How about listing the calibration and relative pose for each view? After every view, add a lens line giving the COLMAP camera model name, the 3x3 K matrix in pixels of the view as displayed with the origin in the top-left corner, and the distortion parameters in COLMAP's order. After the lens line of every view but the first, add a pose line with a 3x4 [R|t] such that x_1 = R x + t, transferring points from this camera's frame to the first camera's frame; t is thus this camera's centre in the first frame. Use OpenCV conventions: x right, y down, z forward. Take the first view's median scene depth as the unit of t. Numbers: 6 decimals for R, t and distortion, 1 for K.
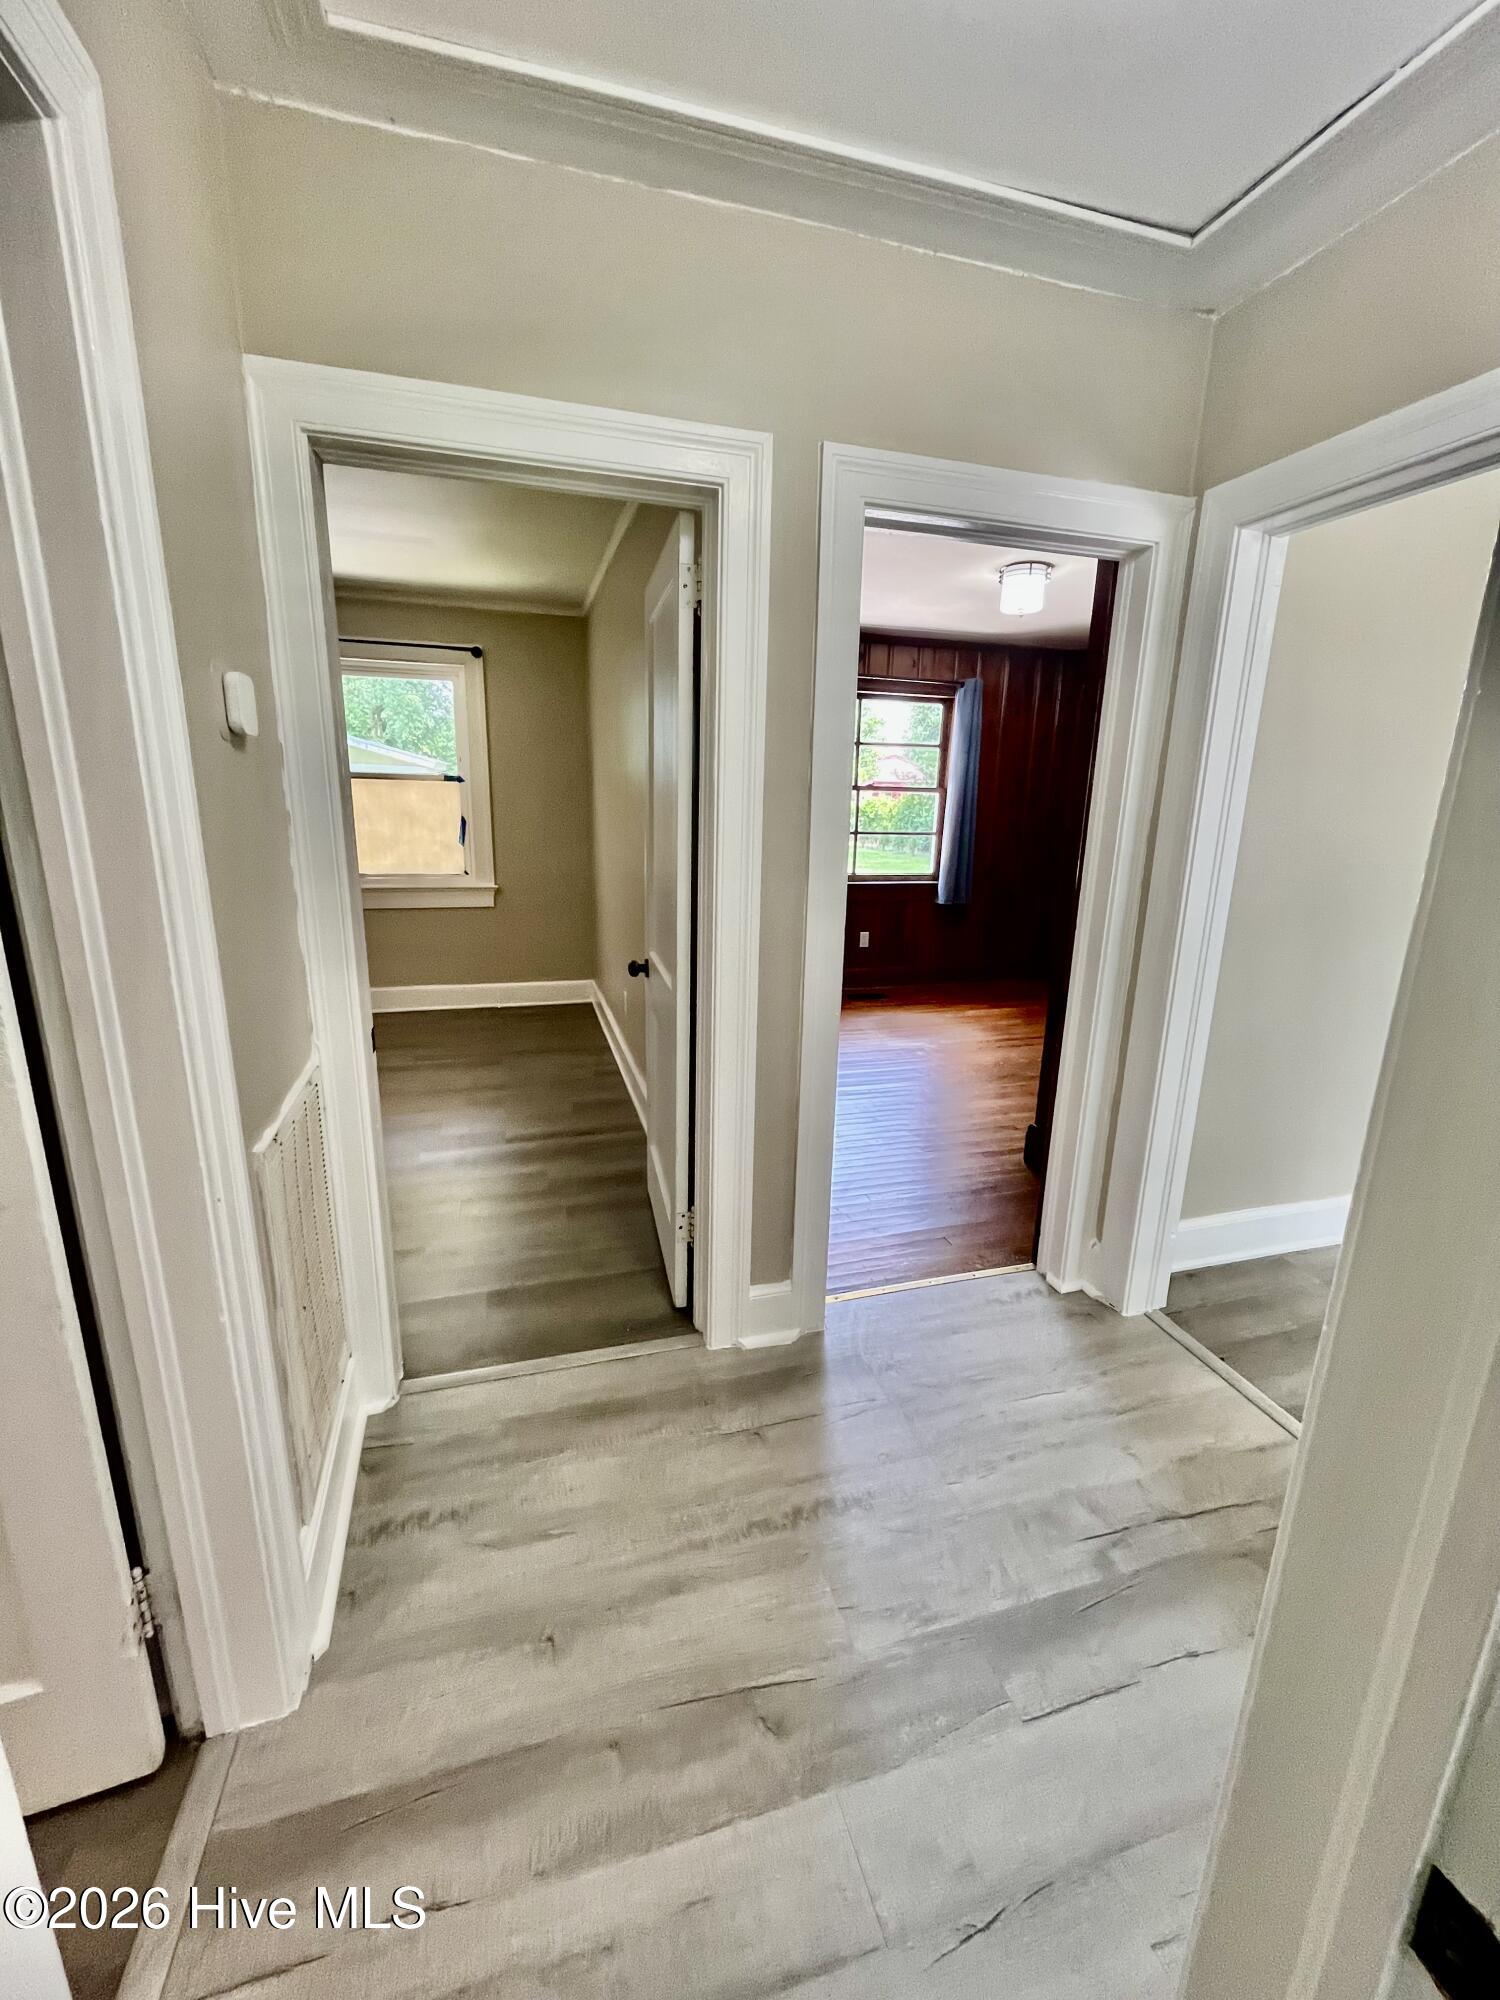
lens RADIAL K [[824.1, 0, 748.3], [0, 824.1, 987.8], [0, 0, 1]] dist [0.000248, 0.000178]
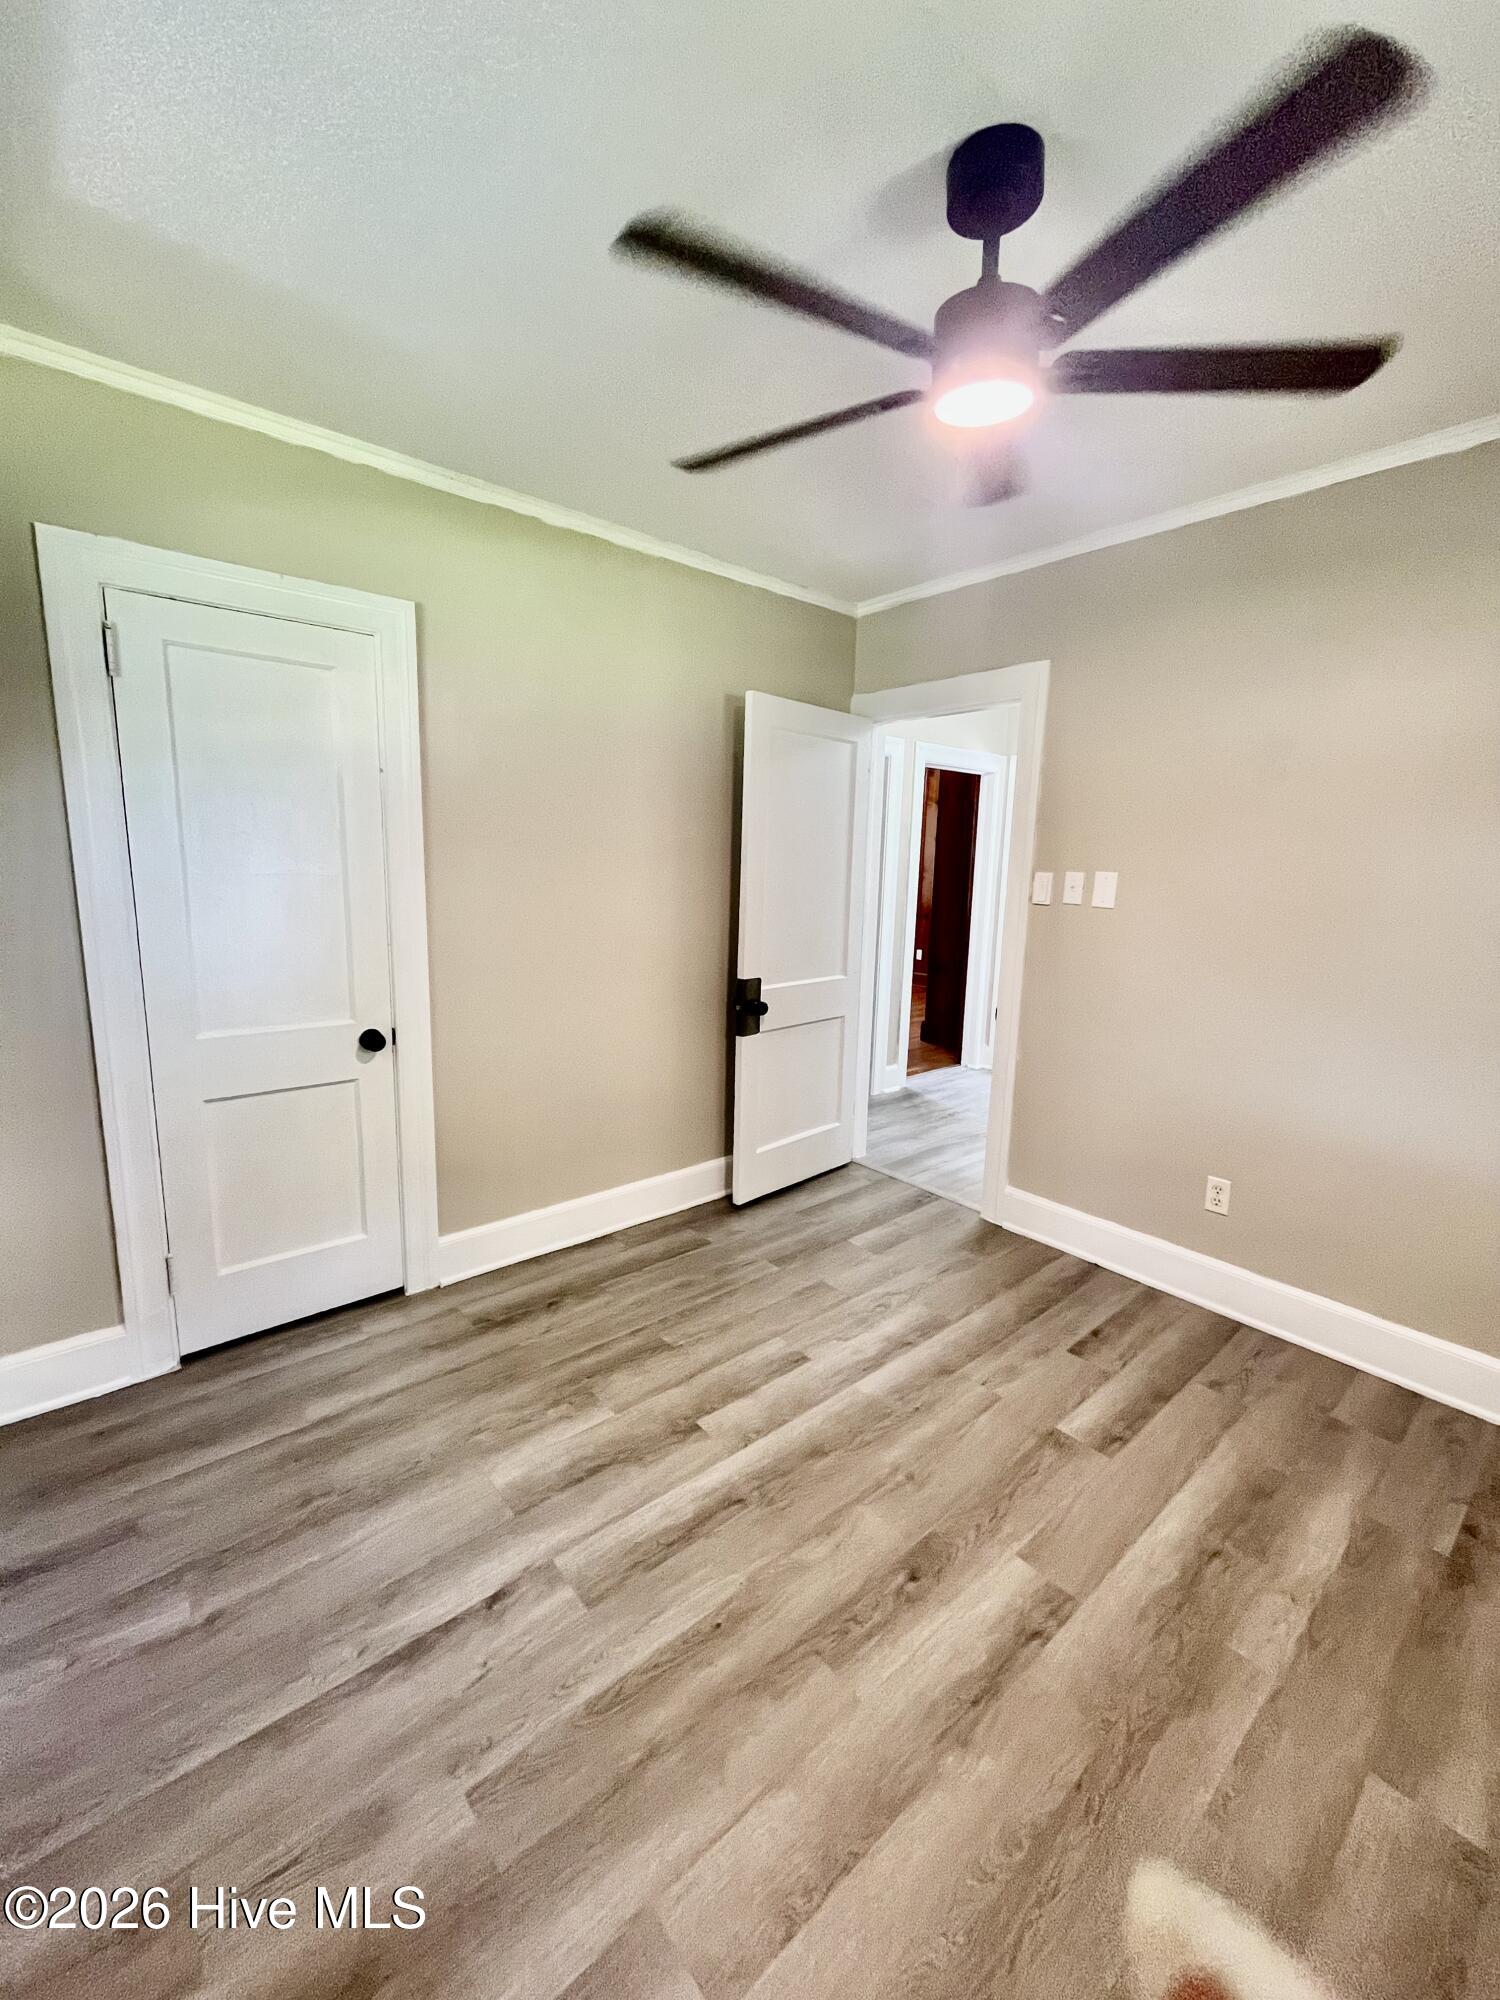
lens RADIAL K [[811.2, 0, 752.9], [0, 811.2, 999.0], [0, 0, 1]] dist [-0.001353, -0.000264]
pose [[0.911203, -0.069795, 0.406002, -1.957728], [0.091309, 0.995248, -0.033835, 0.315952], [-0.401711, 0.067902, 0.913245, -1.541028]]
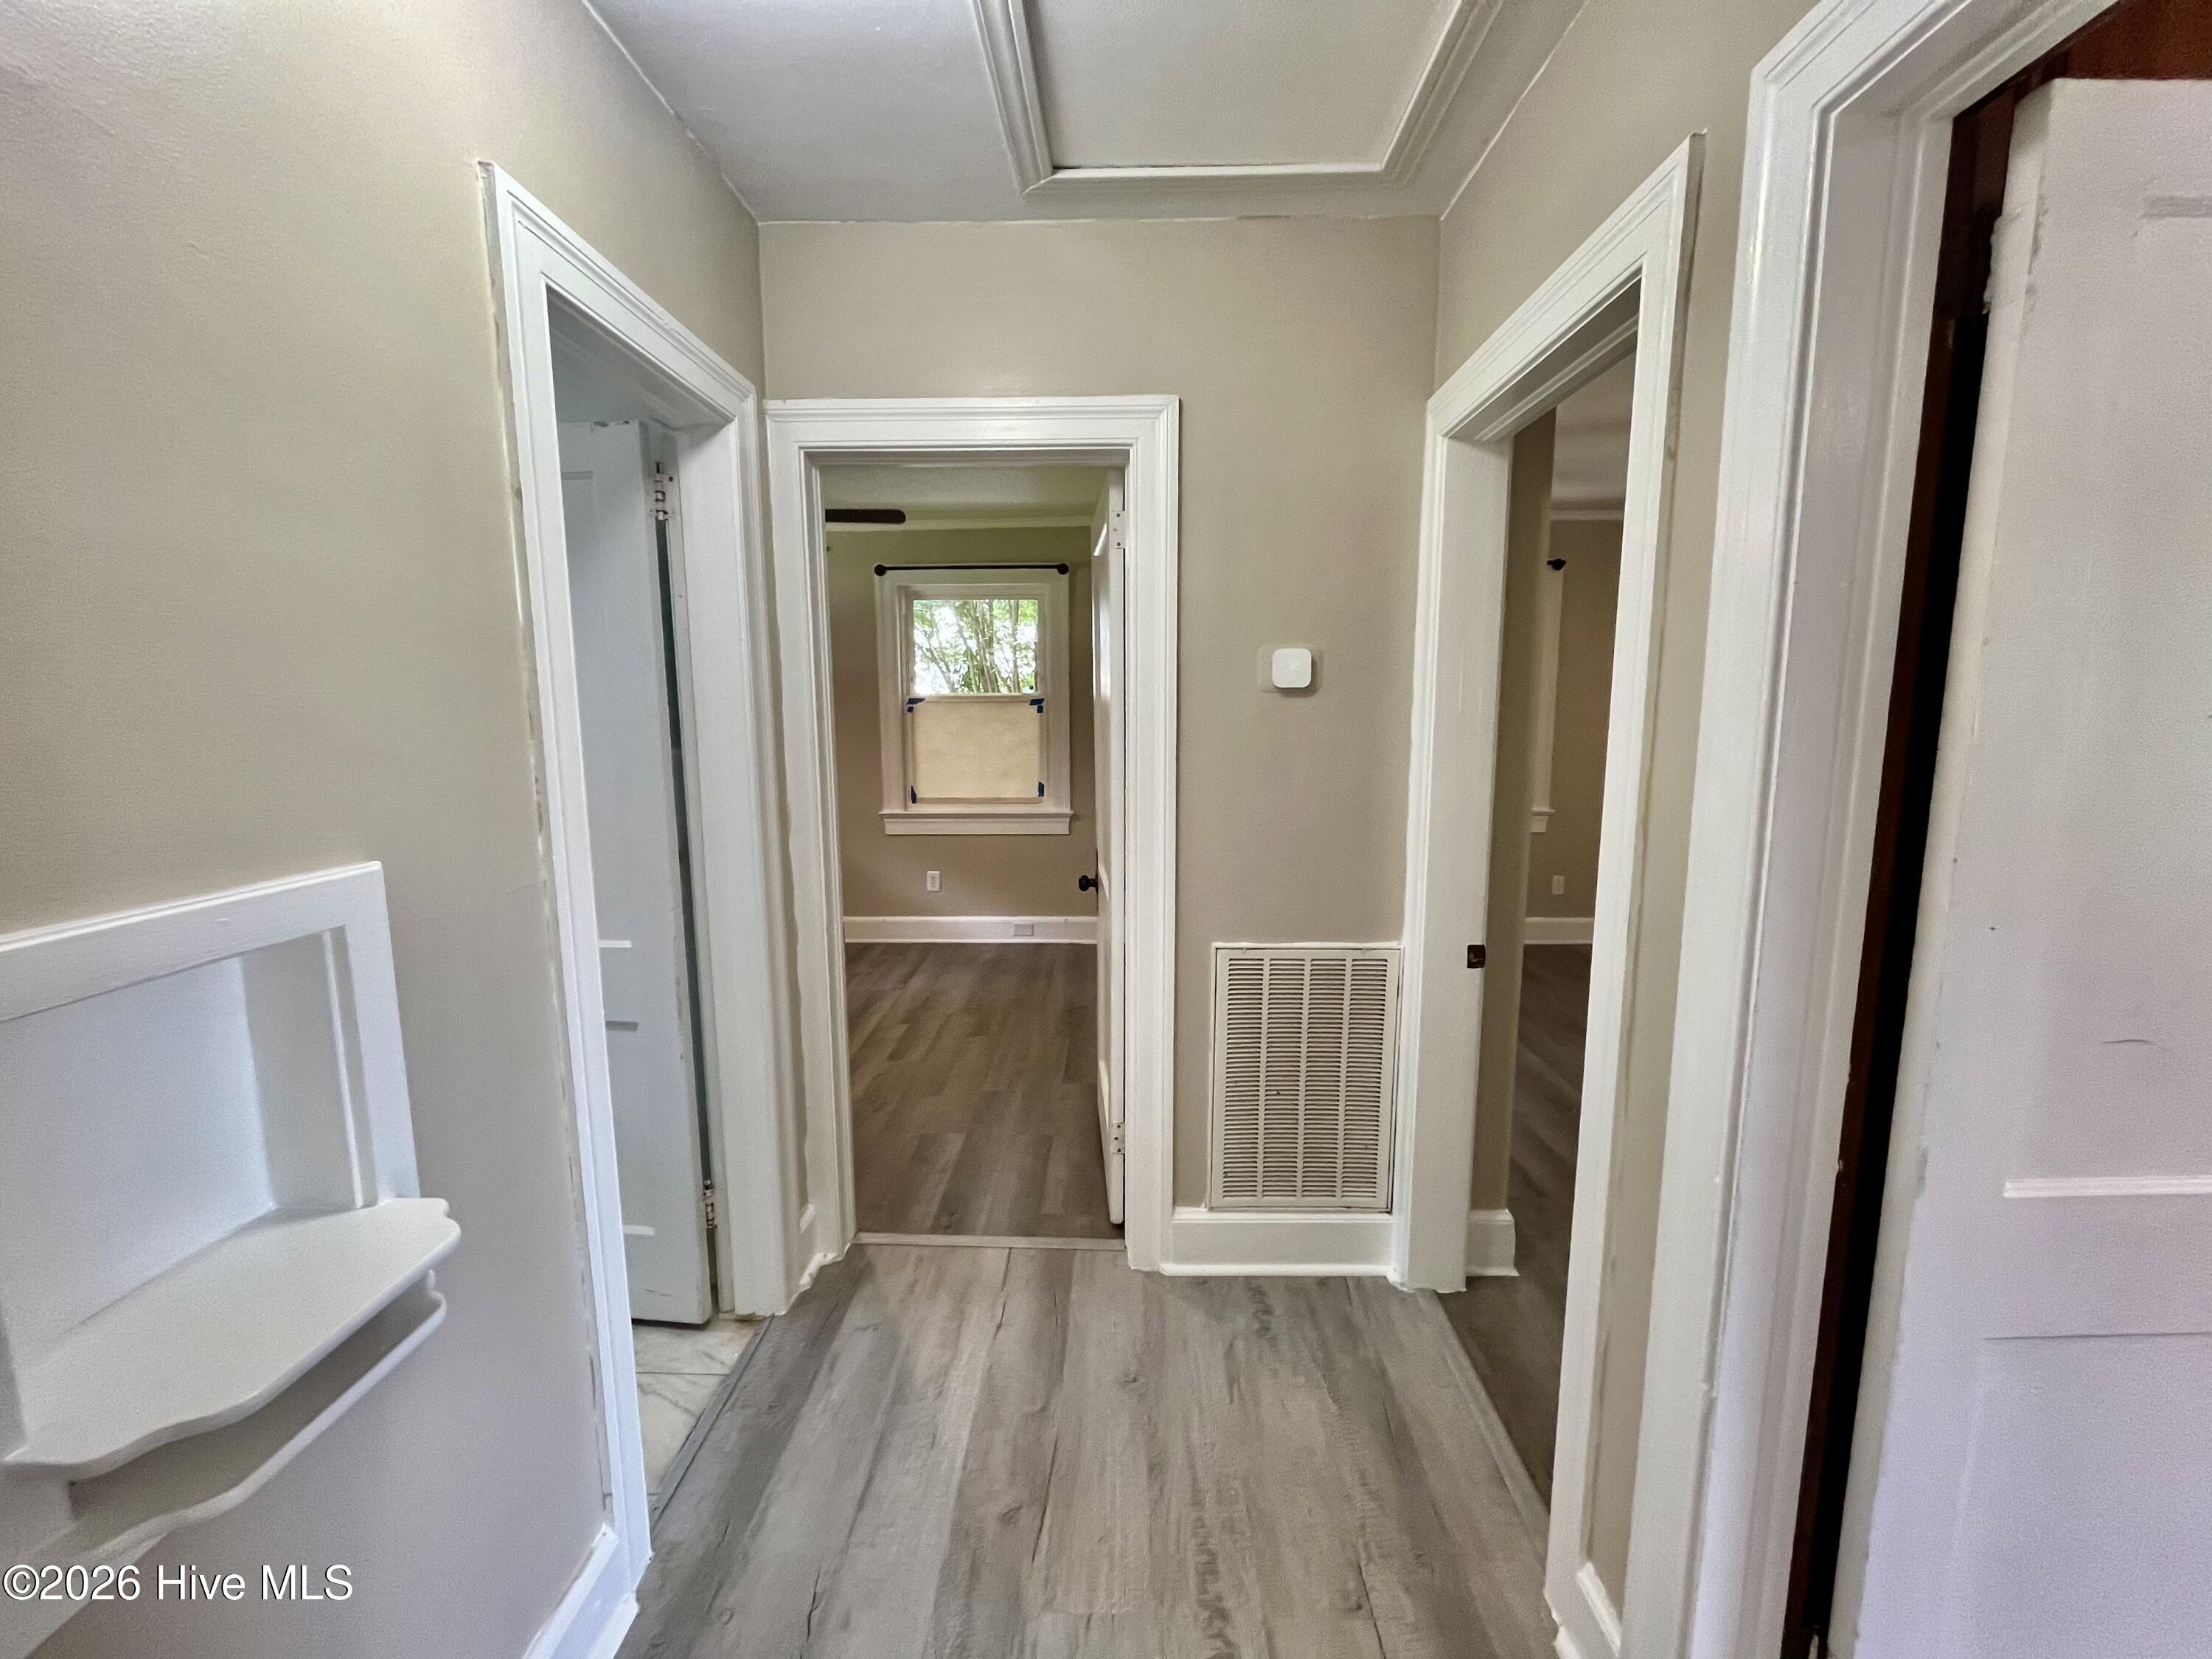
lens RADIAL K [[886.4, 0, 1112.1], [0, 886.4, 824.8], [0, 0, 1]] dist [-0.000276, 0.000024]
pose [[-0.293580, 0.107417, -0.949880, 0.964699], [-0.224446, 0.958143, 0.177721, -0.263685], [0.929212, 0.265373, -0.257182, 1.075893]]
